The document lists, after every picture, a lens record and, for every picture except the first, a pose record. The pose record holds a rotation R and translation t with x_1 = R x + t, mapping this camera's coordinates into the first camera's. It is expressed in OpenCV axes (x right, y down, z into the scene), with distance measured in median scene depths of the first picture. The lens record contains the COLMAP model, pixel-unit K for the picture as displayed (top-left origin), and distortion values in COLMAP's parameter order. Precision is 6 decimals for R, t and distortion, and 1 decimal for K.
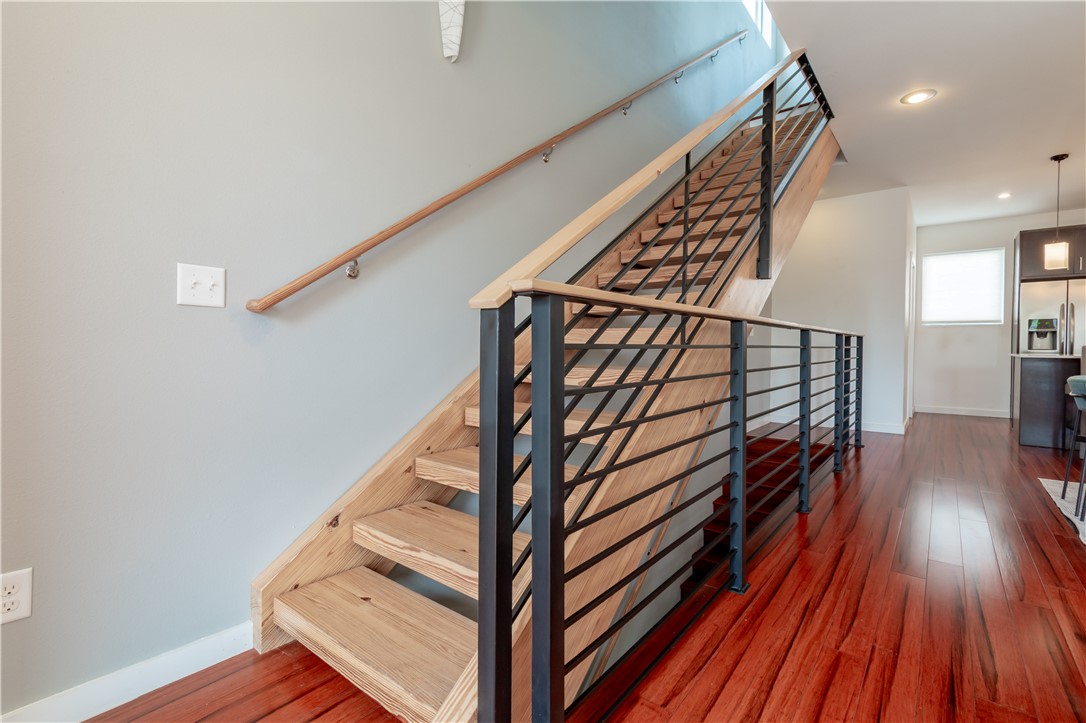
lens RADIAL K [[490.3, 0, 547.7], [0, 490.3, 356.4], [0, 0, 1]] dist [0.004266, 0.000690]
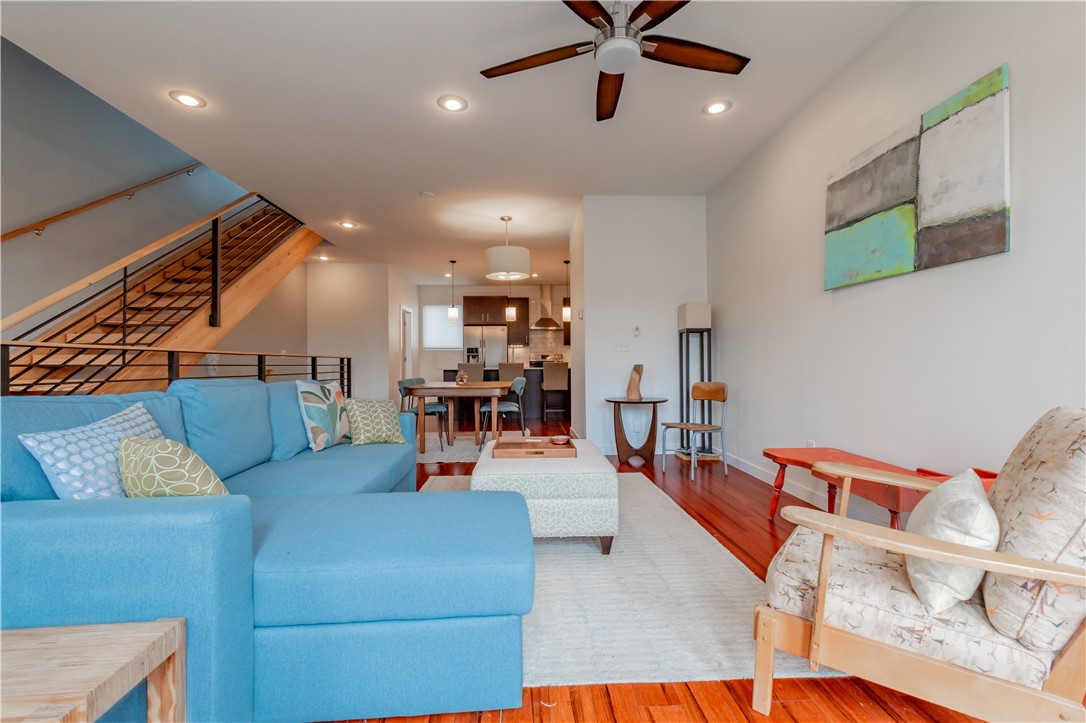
lens RADIAL K [[490.3, 0, 539.9], [0, 490.3, 356.2], [0, 0, 1]] dist [0.004266, 0.000690]
pose [[0.758491, 0.004490, 0.651668, 0.075361], [0.020302, 0.999328, -0.030515, 0.010077], [-0.651367, 0.036376, 0.757890, -0.446898]]
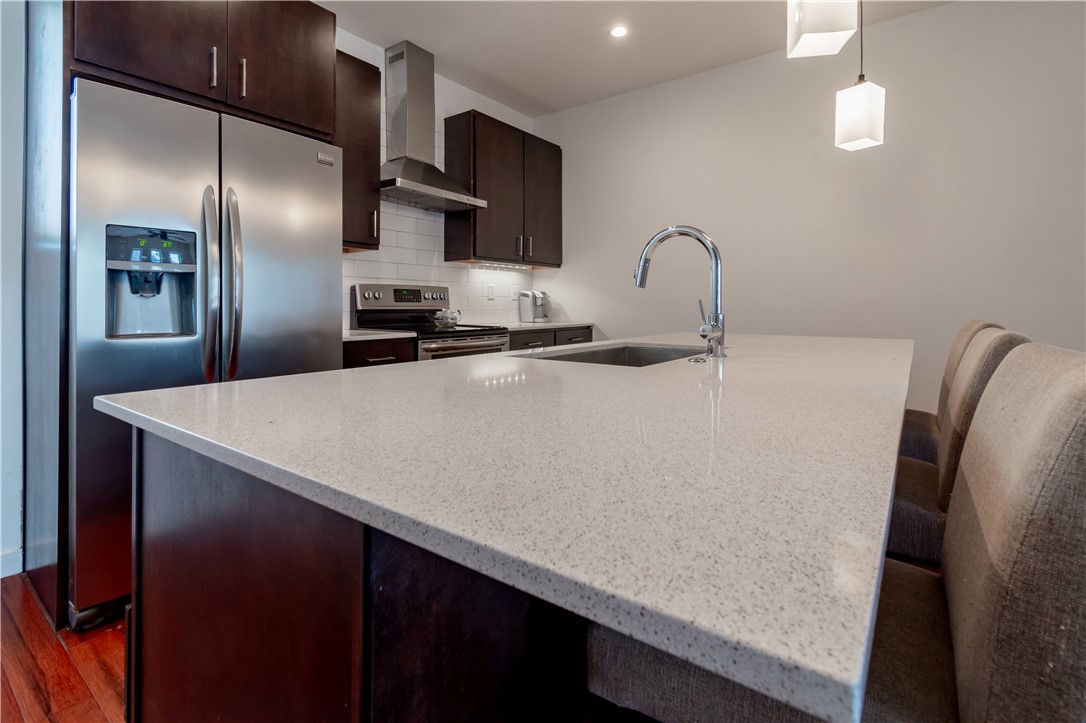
lens RADIAL K [[507.7, 0, 556.1], [0, 507.7, 304.0], [0, 0, 1]] dist [-0.001918, 0.002002]
pose [[-0.044513, 0.000071, 0.999009, 0.723538], [0.024213, 0.999706, 0.001007, -0.027940], [-0.998715, 0.024234, -0.044502, 0.804797]]
